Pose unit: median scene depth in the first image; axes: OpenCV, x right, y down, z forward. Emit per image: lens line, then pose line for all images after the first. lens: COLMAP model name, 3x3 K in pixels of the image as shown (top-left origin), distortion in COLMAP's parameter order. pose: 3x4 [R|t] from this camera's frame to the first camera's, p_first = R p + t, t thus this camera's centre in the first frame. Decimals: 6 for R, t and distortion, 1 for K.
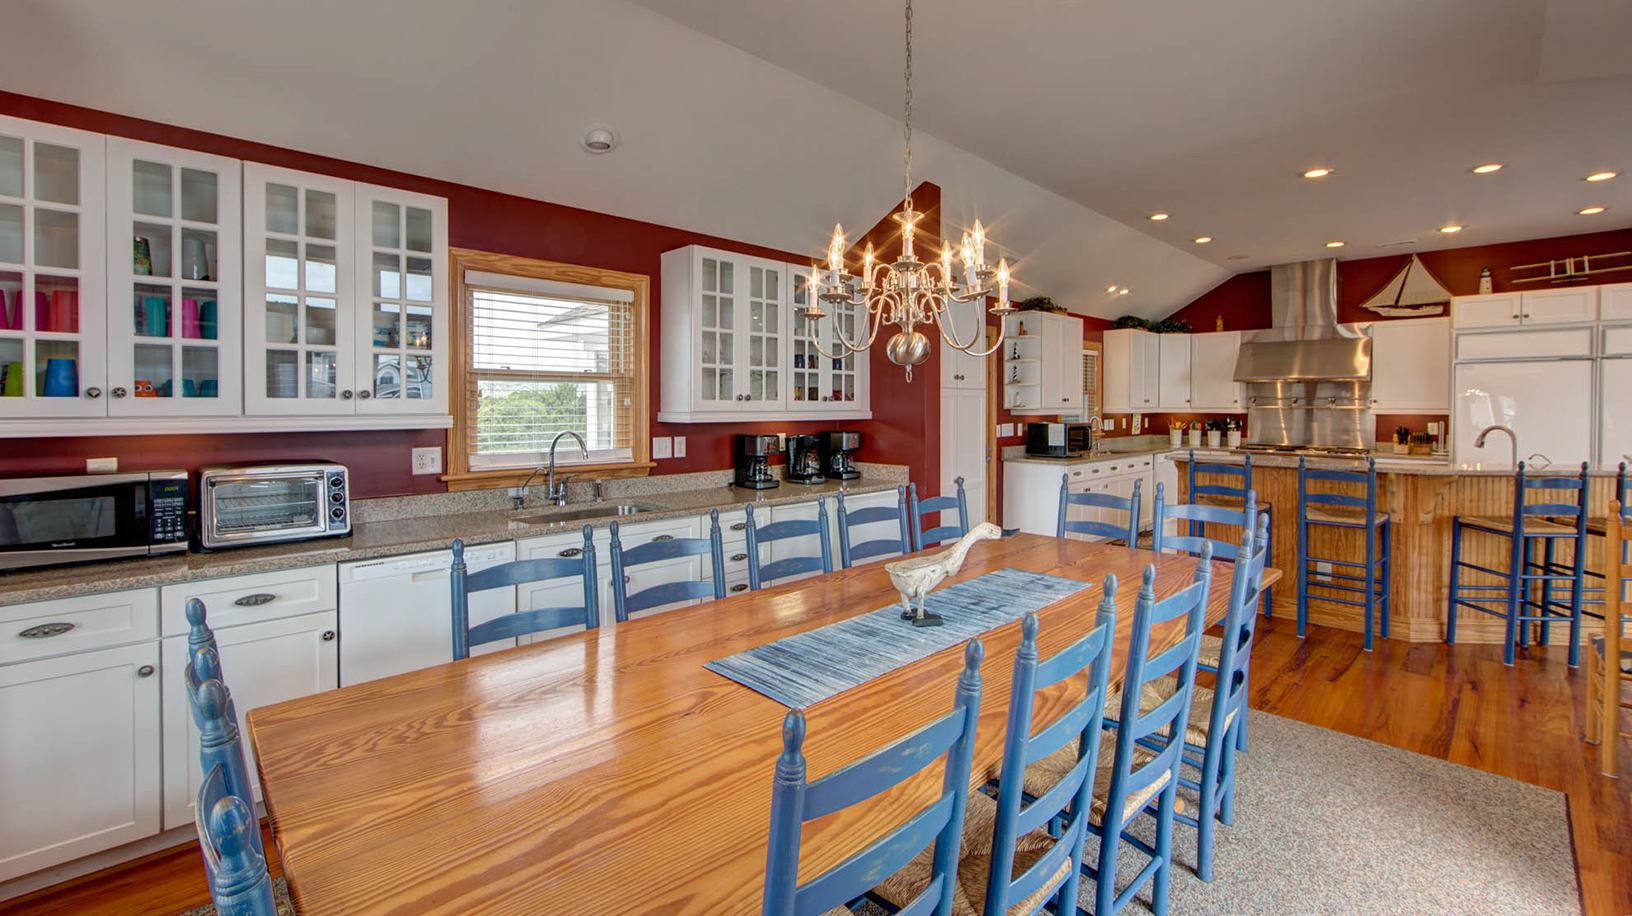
lens RADIAL K [[701.2, 0, 812.4], [0, 701.2, 457.1], [0, 0, 1]] dist [0.001523, 0.000553]
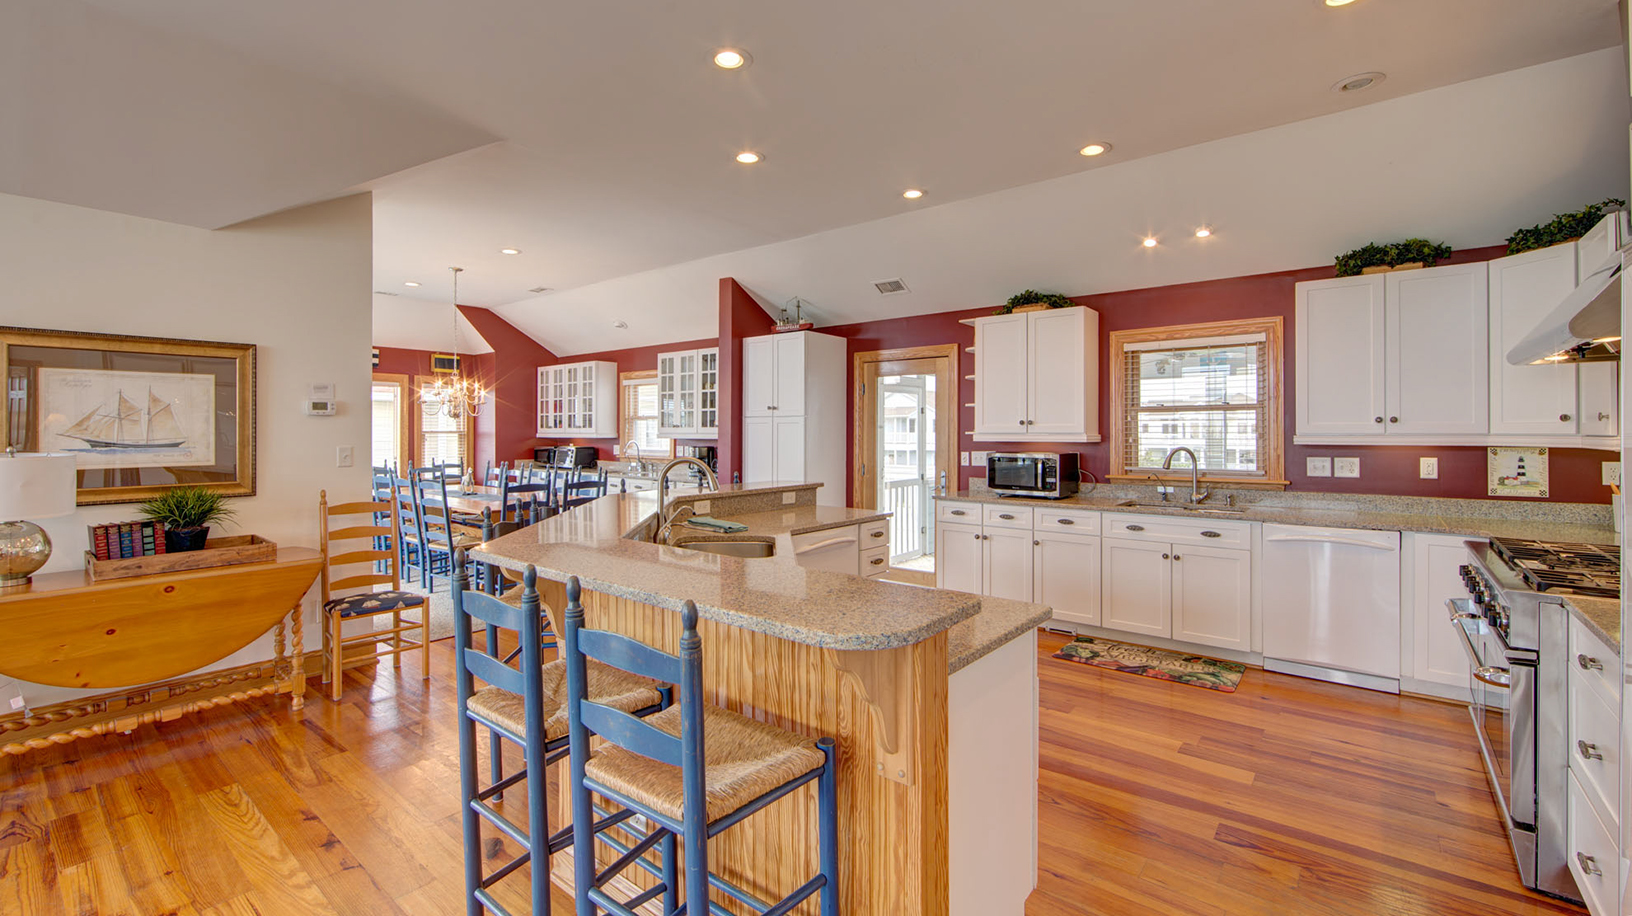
lens RADIAL K [[688.9, 0, 817.3], [0, 688.9, 421.8], [0, 0, 1]] dist [-0.011761, 0.000511]
pose [[0.116500, -0.015409, -0.993071, 0.960930], [-0.072991, 0.997043, -0.024033, -0.042962], [0.990505, 0.075285, 0.115030, 0.625549]]
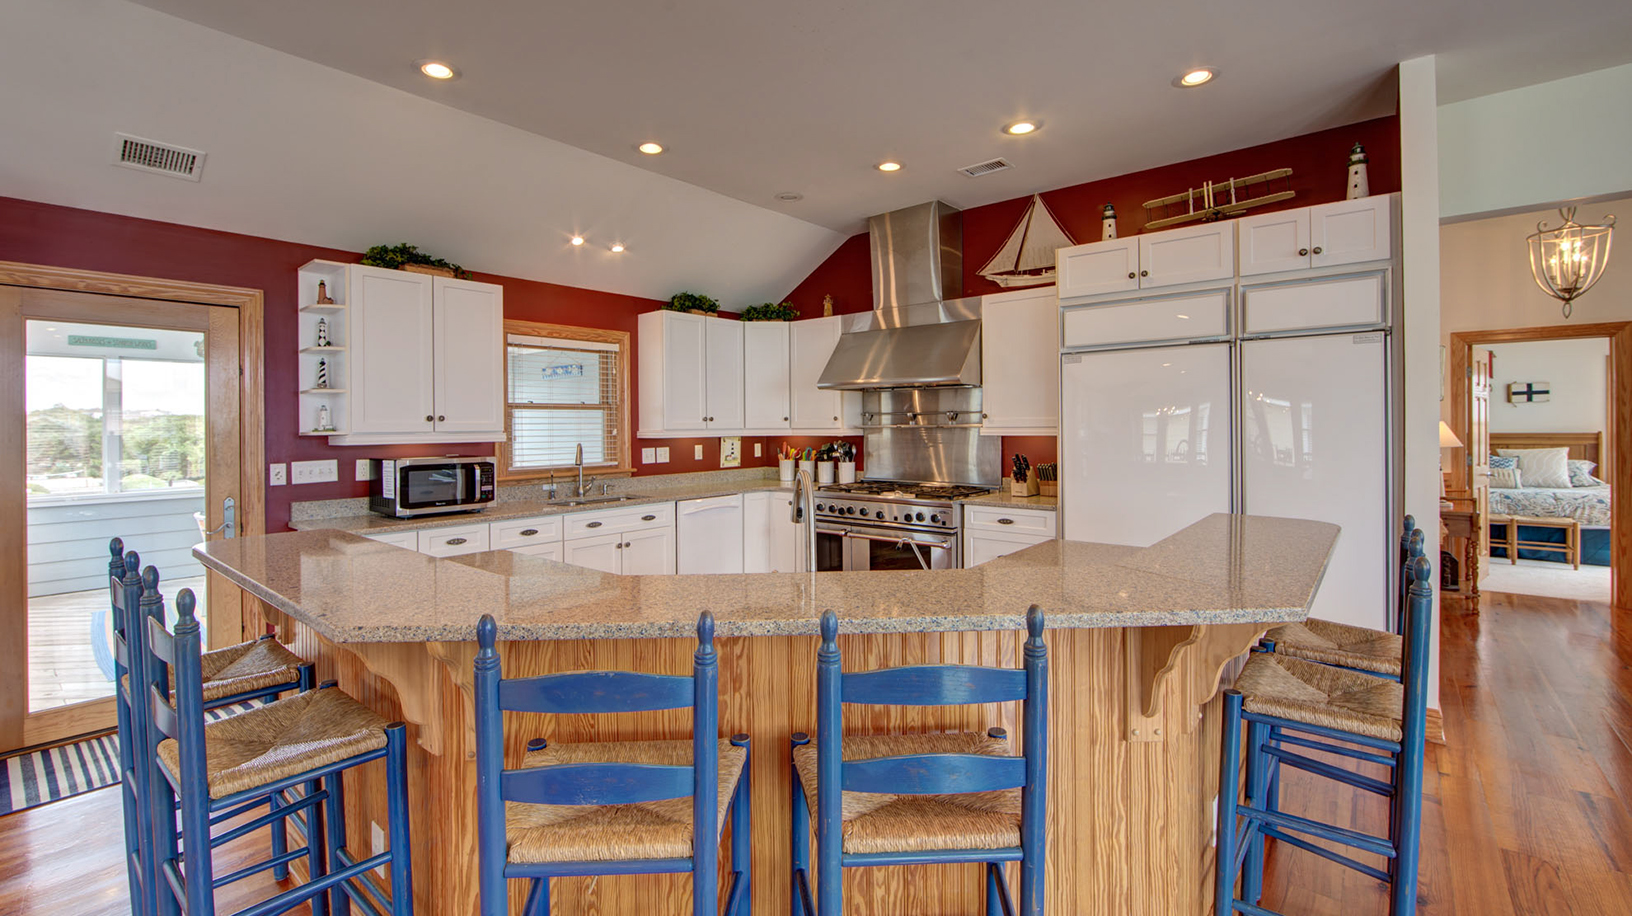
lens RADIAL K [[688.9, 0, 817.3], [0, 688.9, 421.8], [0, 0, 1]] dist [-0.011761, 0.000511]
pose [[0.996075, -0.008699, 0.088085, 0.562620], [0.015596, 0.996838, -0.077917, -0.026158], [-0.087129, 0.078985, 0.993061, 0.368909]]
